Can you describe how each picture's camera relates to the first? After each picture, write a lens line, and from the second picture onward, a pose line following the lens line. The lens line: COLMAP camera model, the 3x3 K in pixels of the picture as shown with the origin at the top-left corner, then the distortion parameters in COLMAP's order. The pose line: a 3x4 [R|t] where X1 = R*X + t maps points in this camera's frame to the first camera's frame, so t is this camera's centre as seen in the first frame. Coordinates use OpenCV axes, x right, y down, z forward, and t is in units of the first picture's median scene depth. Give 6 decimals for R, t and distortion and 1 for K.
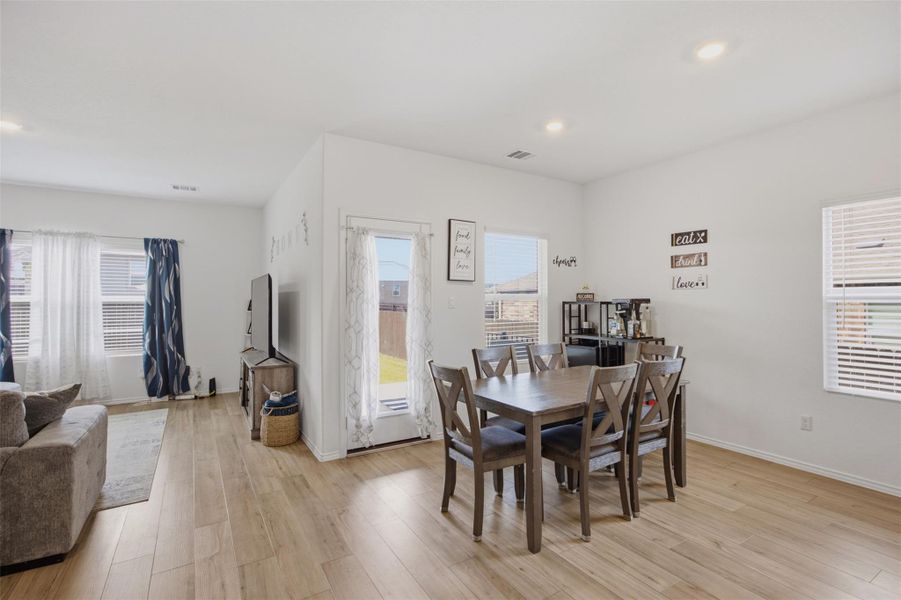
lens RADIAL K [[429.8, 0, 450.5], [0, 429.8, 300.0], [0, 0, 1]] dist [-0.004055, -0.000022]
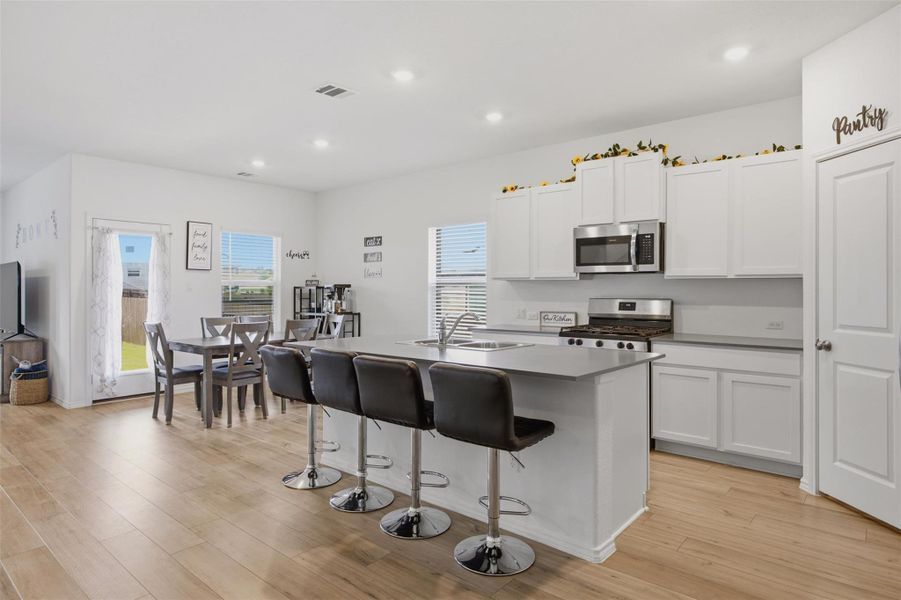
lens RADIAL K [[521.4, 0, 440.2], [0, 521.4, 289.8], [0, 0, 1]] dist [0.002233, 0.001798]
pose [[0.953099, 0.001108, 0.302656, 0.245820], [-0.001205, 0.999999, 0.000133, 0.014904], [-0.302656, -0.000492, 0.953100, -0.713508]]
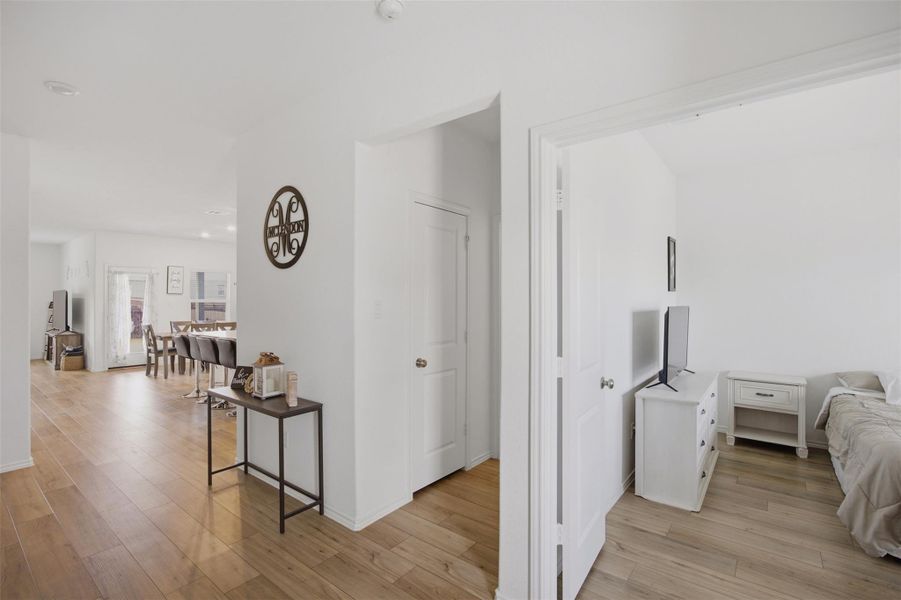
lens RADIAL K [[411.2, 0, 450.5], [0, 411.2, 300.0], [0, 0, 1]] dist [-0.003050, -0.000135]
pose [[0.936299, 0.000265, 0.351205, 0.626053], [0.000265, 0.999999, -0.001460, -0.008992], [-0.351205, 0.001460, 0.936297, -1.516895]]
